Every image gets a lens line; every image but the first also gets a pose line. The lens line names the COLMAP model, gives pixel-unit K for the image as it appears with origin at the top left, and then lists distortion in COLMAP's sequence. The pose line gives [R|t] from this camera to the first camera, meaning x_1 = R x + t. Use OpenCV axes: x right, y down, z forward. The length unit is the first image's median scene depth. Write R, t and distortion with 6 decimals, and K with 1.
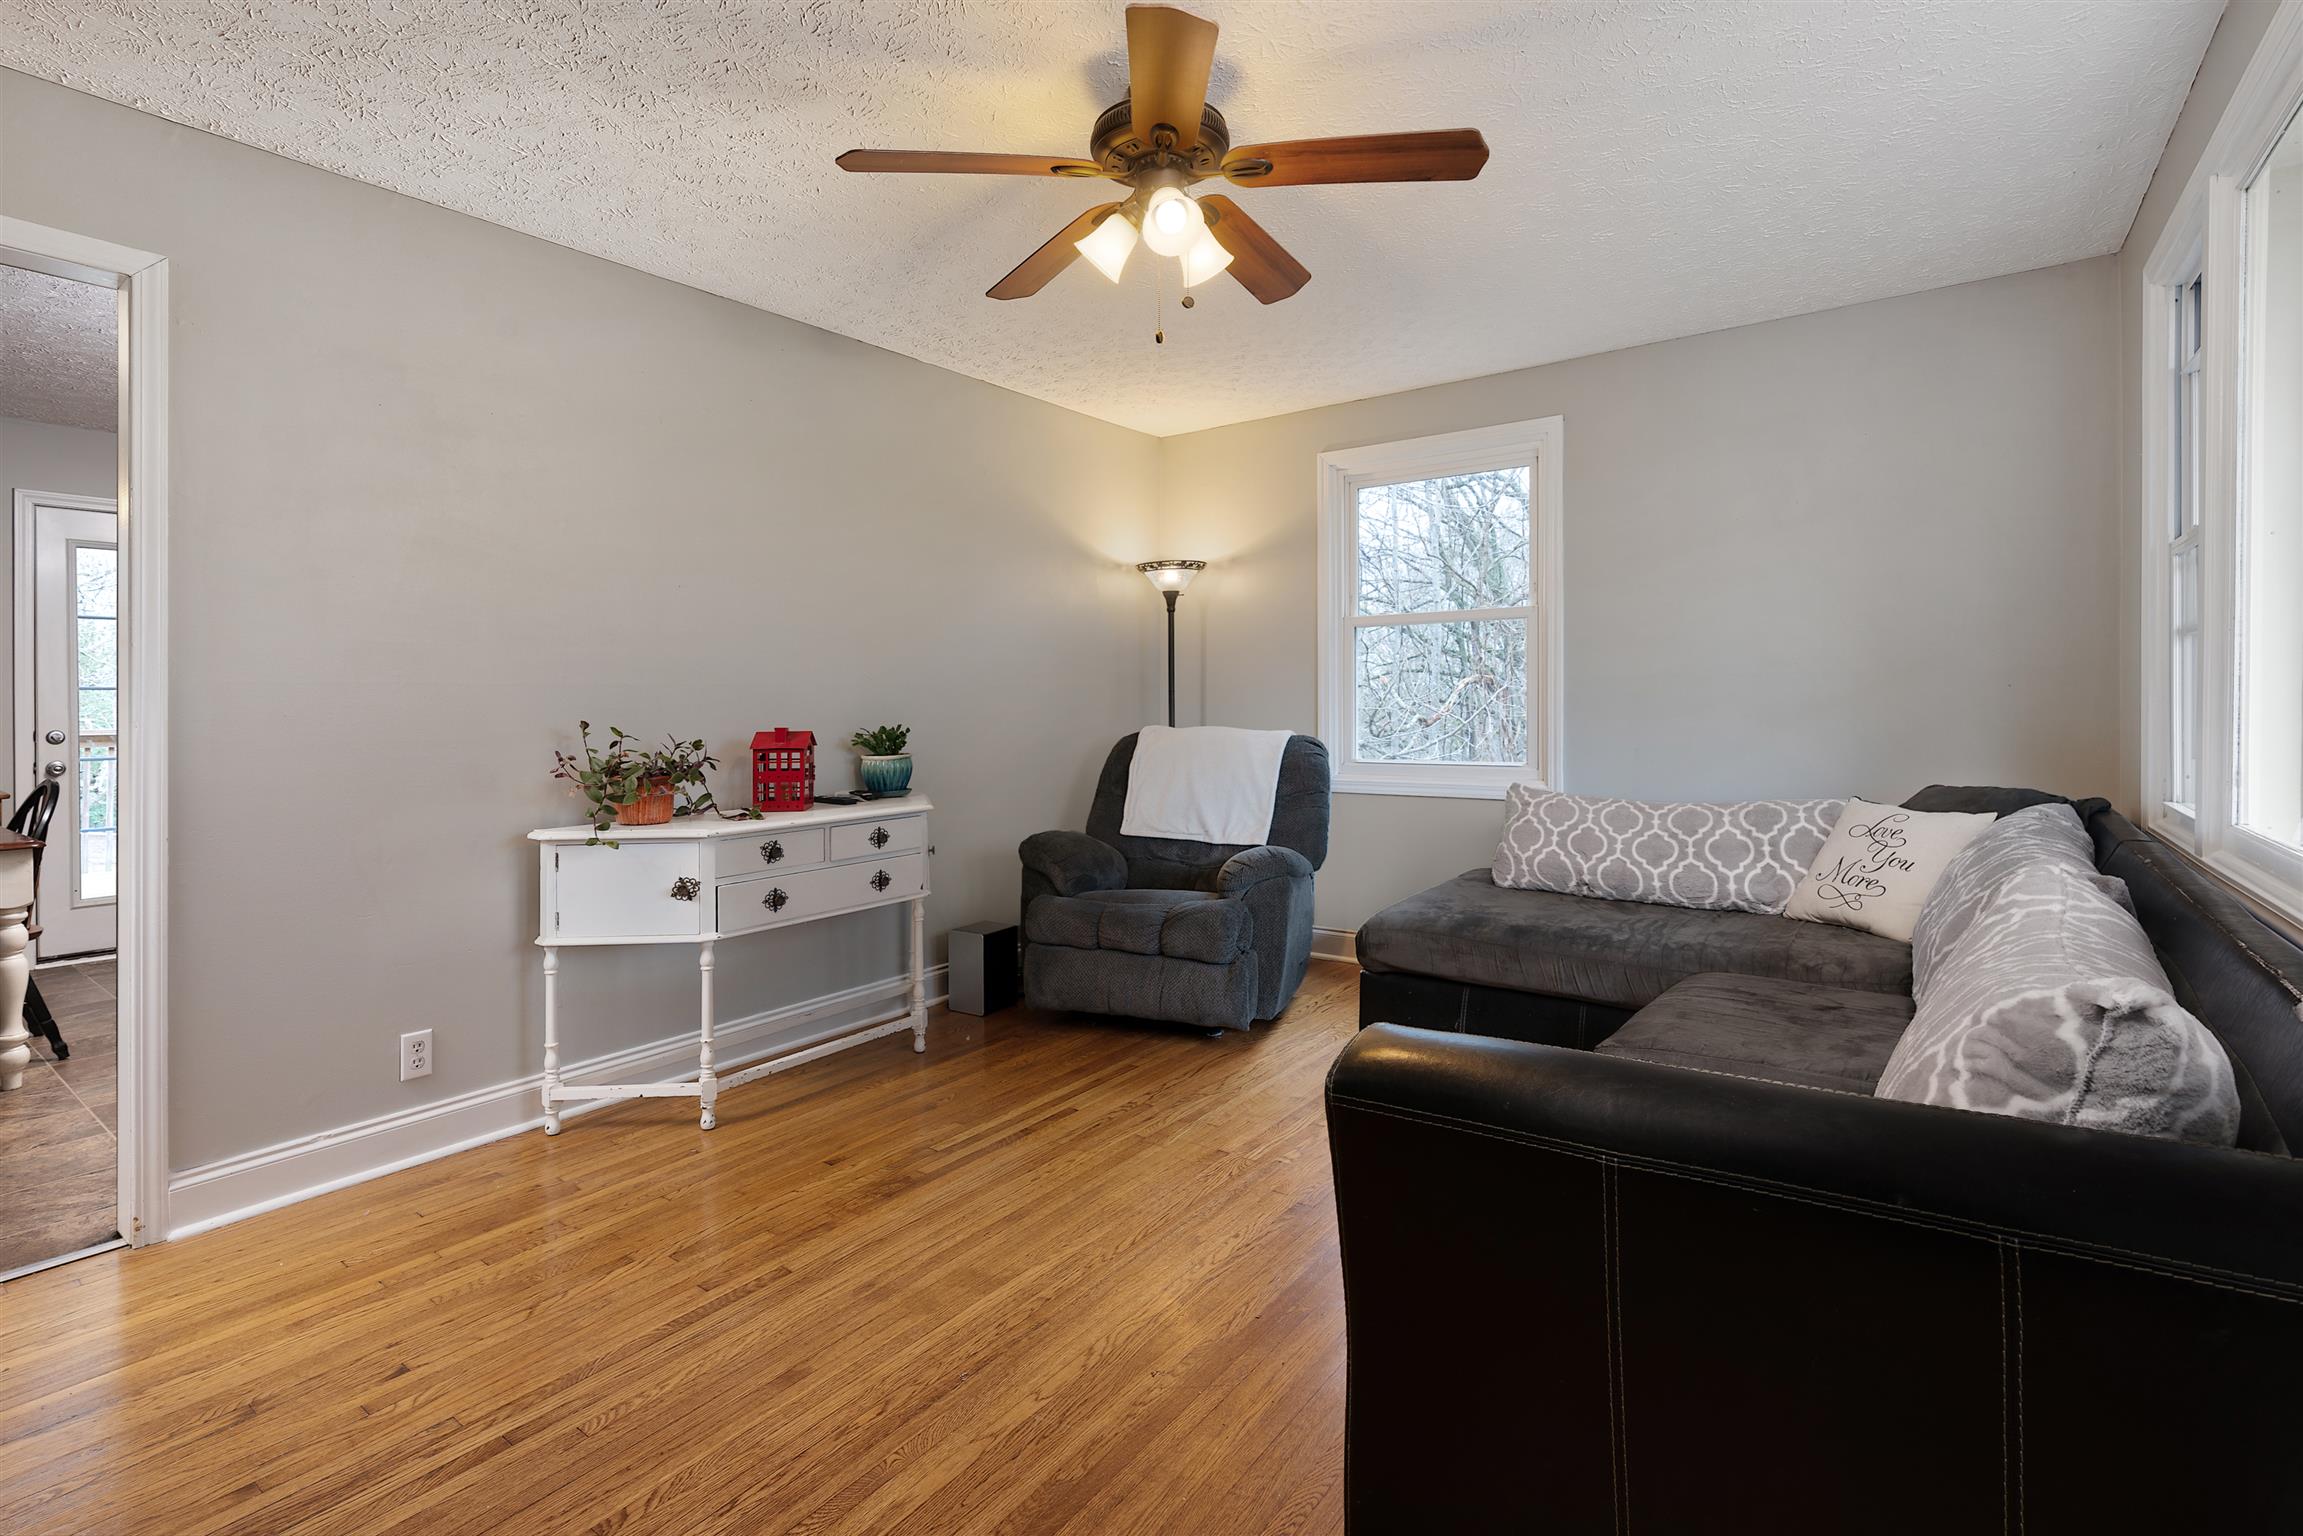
lens RADIAL K [[1060.9, 0, 1145.8], [0, 1060.9, 692.7], [0, 0, 1]] dist [-0.014448, 0.000417]
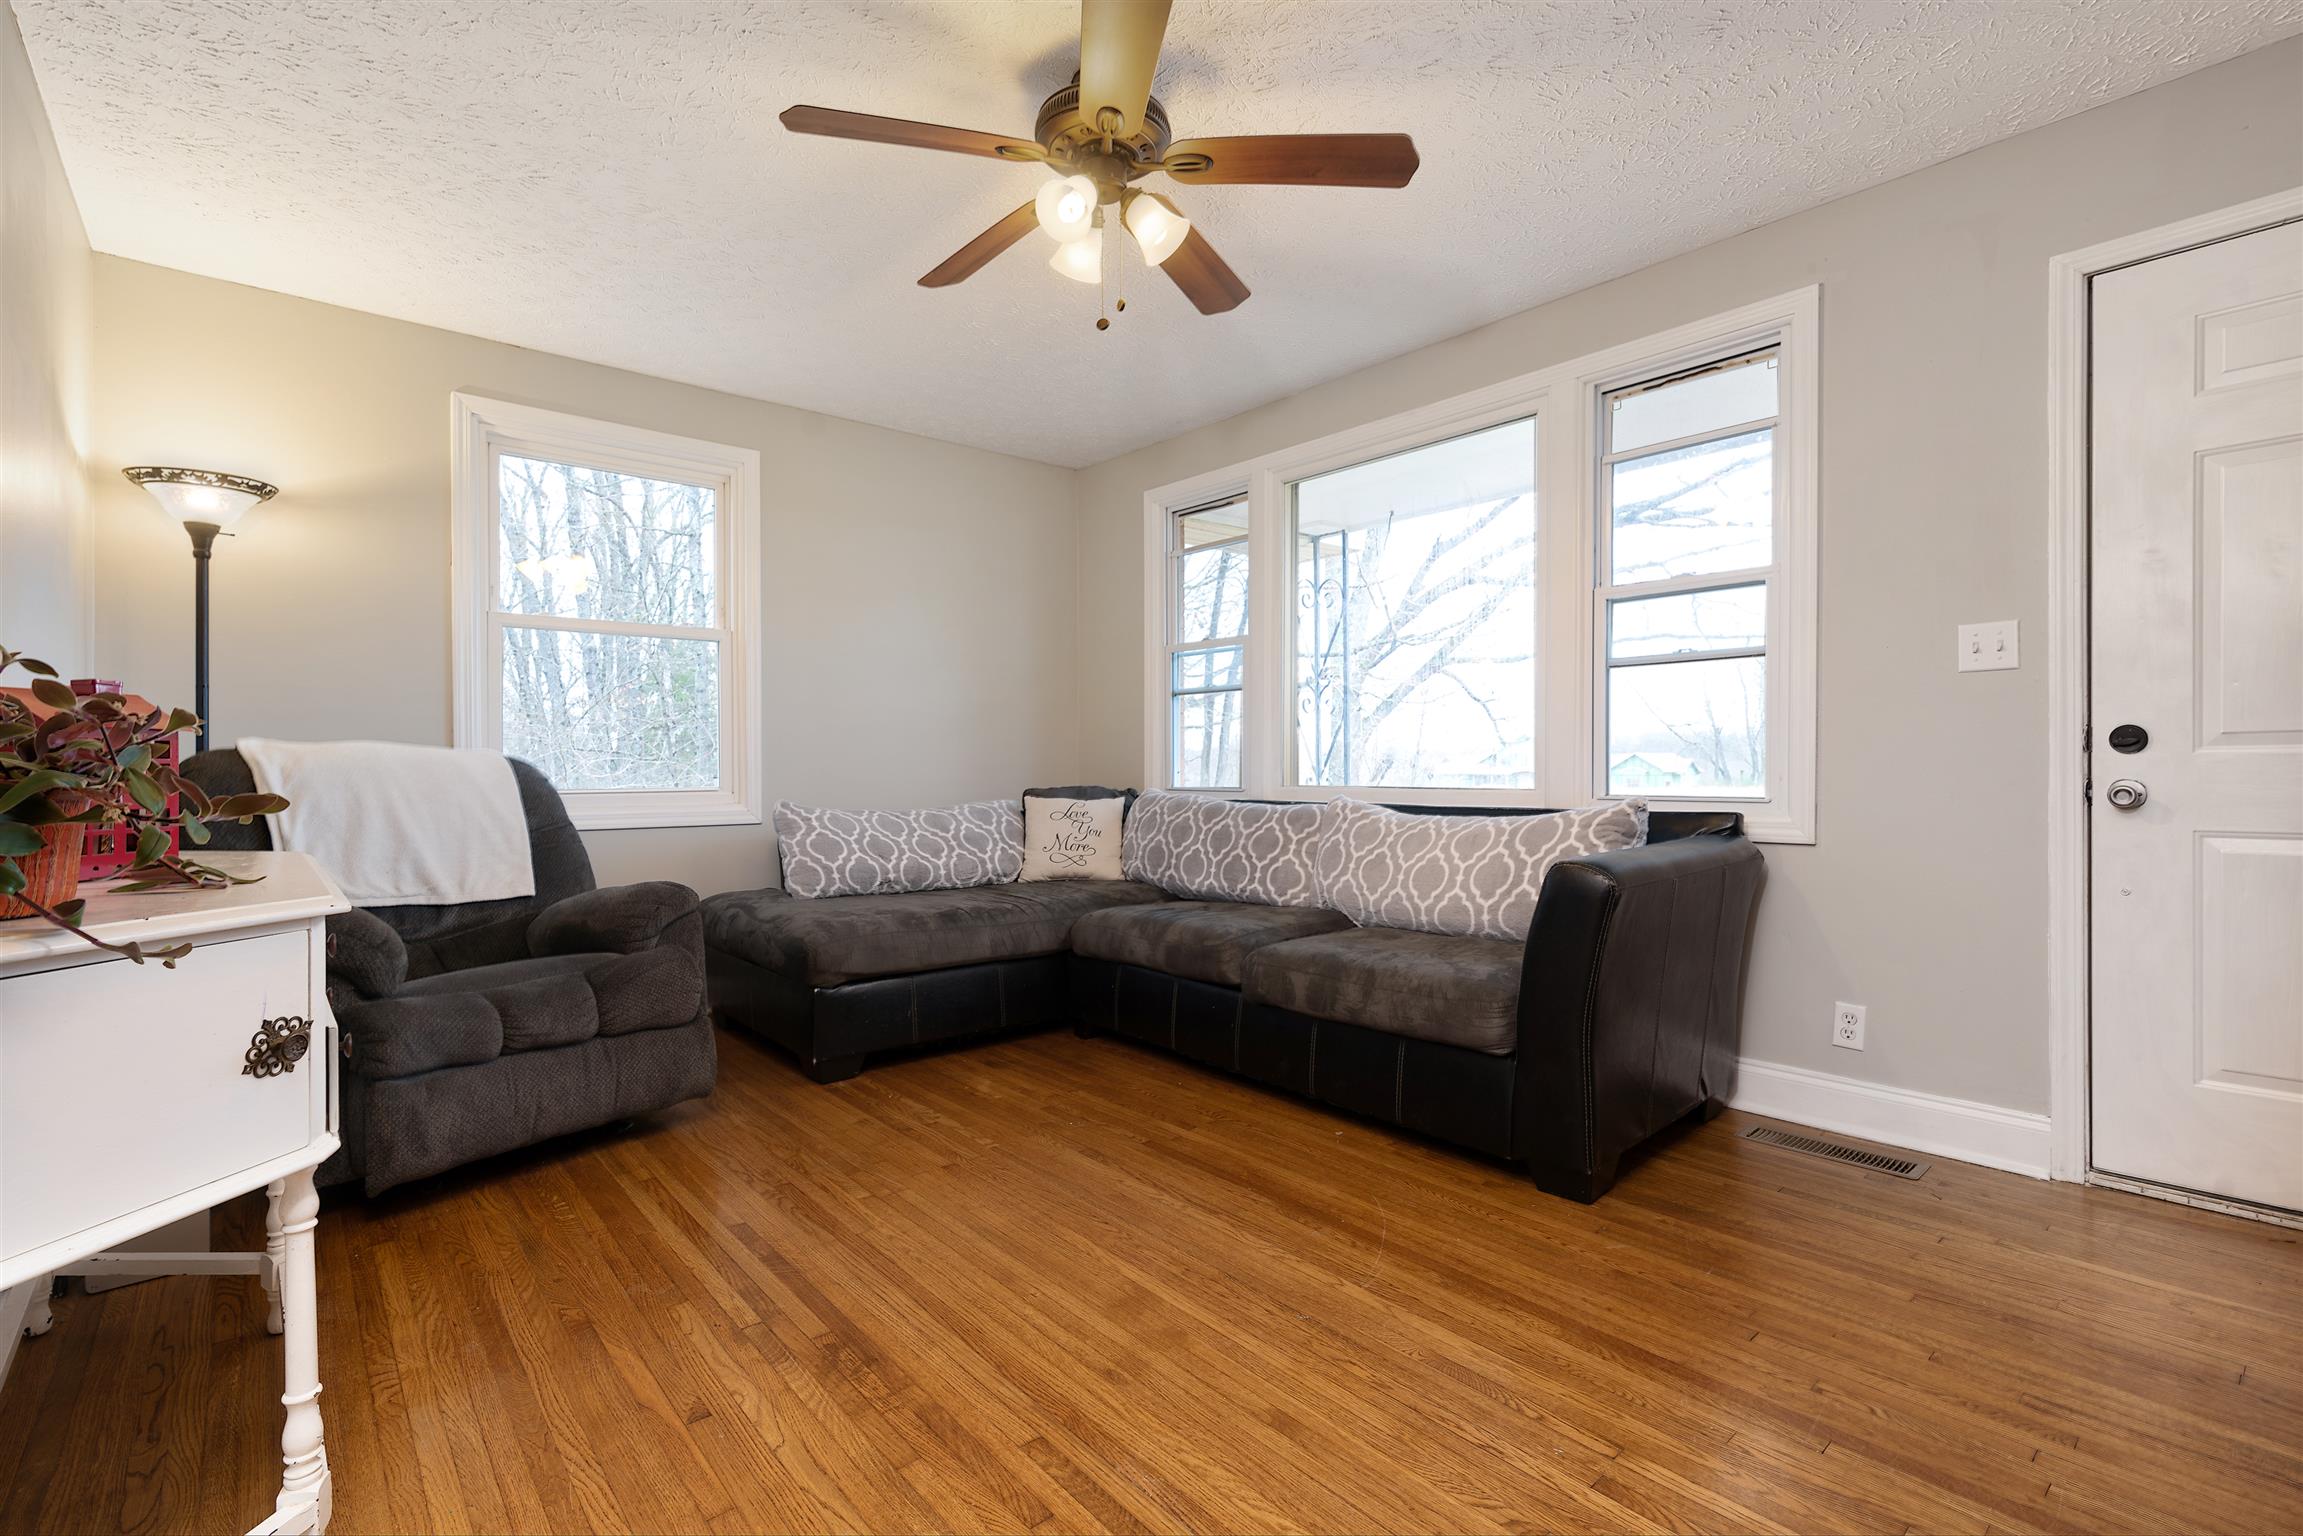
lens RADIAL K [[1039.7, 0, 1151.5], [0, 1039.7, 768.0], [0, 0, 1]] dist [-0.016515, 0.000118]
pose [[0.221250, 0.008596, 0.975179, -0.713292], [-0.007607, 0.999946, -0.007089, 0.074149], [-0.975188, -0.005850, 0.221303, 0.554139]]
